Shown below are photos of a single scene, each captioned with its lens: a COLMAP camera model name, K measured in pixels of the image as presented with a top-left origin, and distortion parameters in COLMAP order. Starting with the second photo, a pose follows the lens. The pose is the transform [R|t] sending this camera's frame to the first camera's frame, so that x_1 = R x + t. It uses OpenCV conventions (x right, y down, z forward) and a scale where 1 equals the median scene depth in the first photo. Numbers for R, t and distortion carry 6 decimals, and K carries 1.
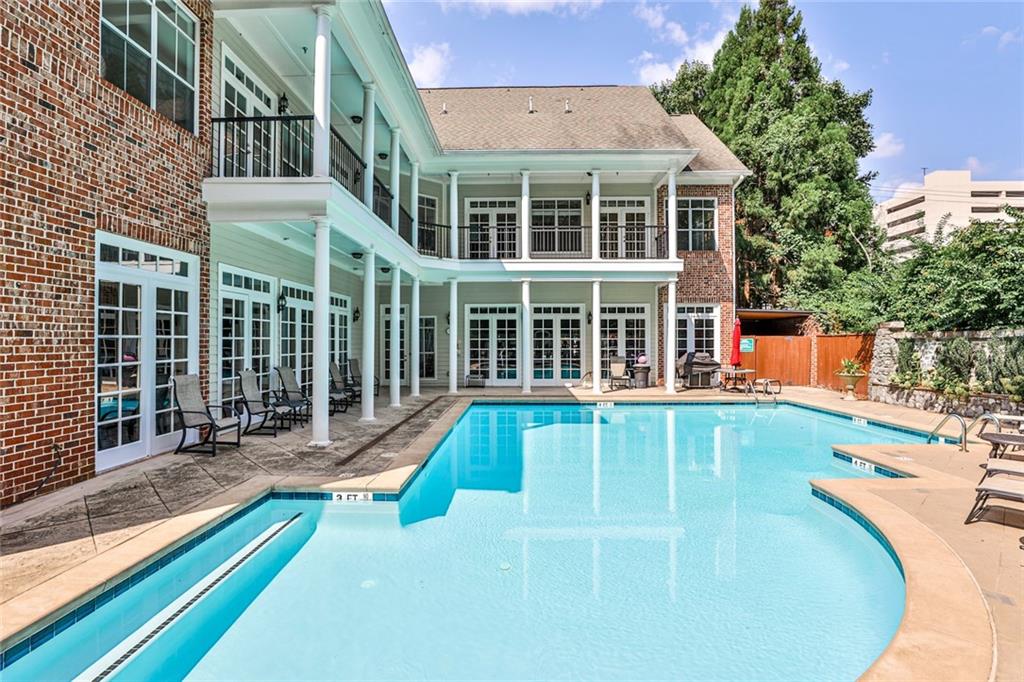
lens RADIAL K [[504.8, 0, 512.0], [0, 504.8, 341.0], [0, 0, 1]] dist [-0.044037, 0.014802]
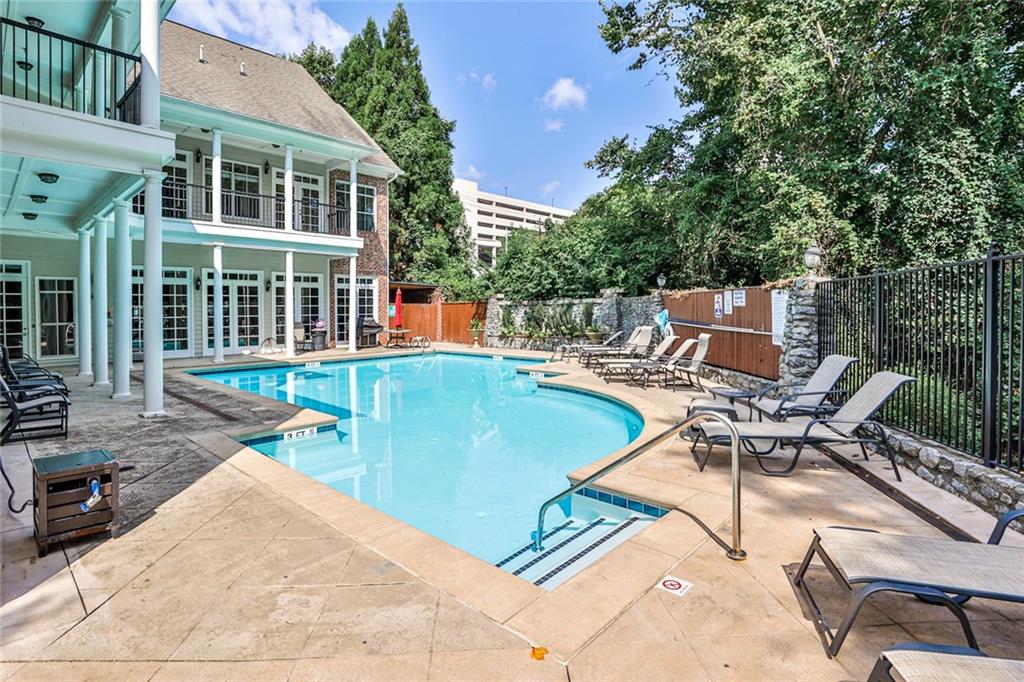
lens RADIAL K [[505.9, 0, 524.4], [0, 505.9, 318.4], [0, 0, 1]] dist [-0.024249, 0.000129]
pose [[0.652009, -0.018611, 0.757982, -0.280637], [0.006185, 0.999796, 0.019229, 0.005162], [-0.758186, -0.007849, 0.651991, -0.059887]]
